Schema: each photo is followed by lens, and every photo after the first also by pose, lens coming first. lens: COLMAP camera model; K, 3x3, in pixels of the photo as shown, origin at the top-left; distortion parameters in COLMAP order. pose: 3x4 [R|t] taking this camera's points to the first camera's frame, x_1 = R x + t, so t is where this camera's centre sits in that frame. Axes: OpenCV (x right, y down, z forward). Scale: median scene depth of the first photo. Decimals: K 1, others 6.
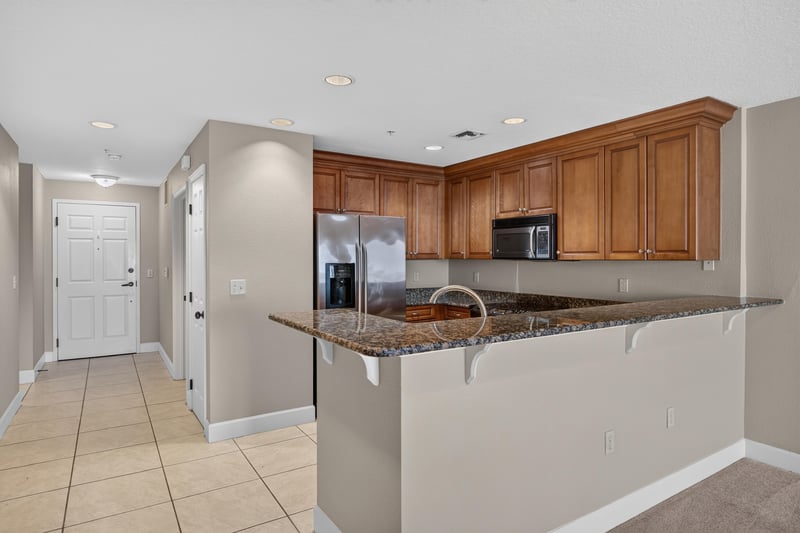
lens RADIAL K [[464.8, 0, 399.0], [0, 464.8, 260.3], [0, 0, 1]] dist [-0.004840, -0.001130]
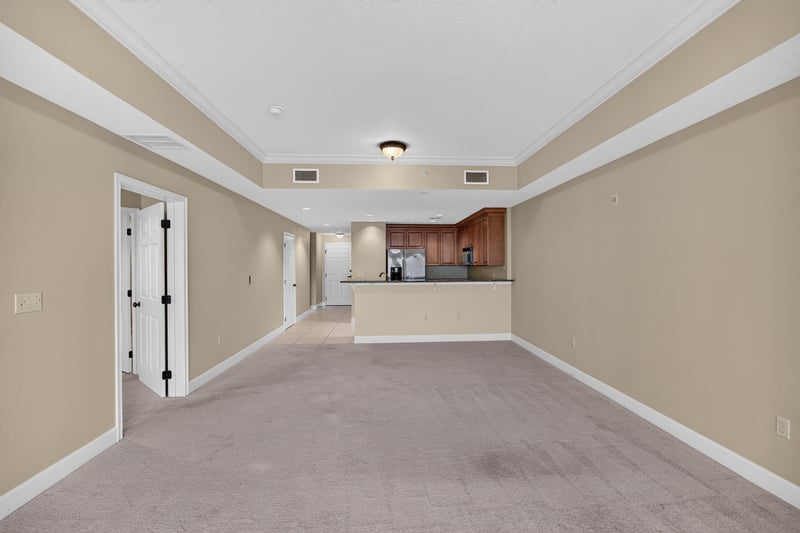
lens RADIAL K [[365.7, 0, 397.9], [0, 365.7, 264.9], [0, 0, 1]] dist [-0.032600, 0.015153]
pose [[0.868293, -0.006449, -0.496009, 0.924805], [0.002588, 0.999961, -0.008471, 0.011795], [0.496044, 0.006071, 0.868276, -0.851101]]
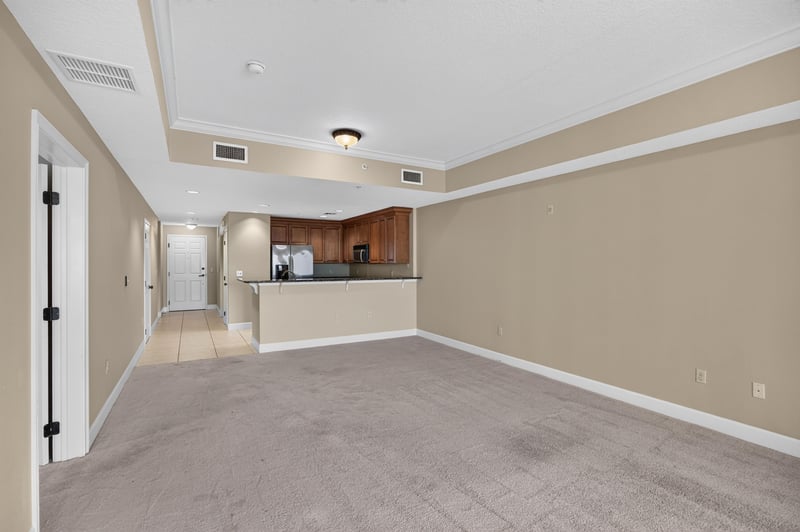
lens RADIAL K [[371.3, 0, 397.9], [0, 371.3, 261.5], [0, 0, 1]] dist [-0.033786, 0.016201]
pose [[0.998783, -0.000464, -0.049315, 0.572251], [-0.000044, 0.999947, -0.010311, 0.009761], [0.049317, 0.010301, 0.998730, -0.921051]]
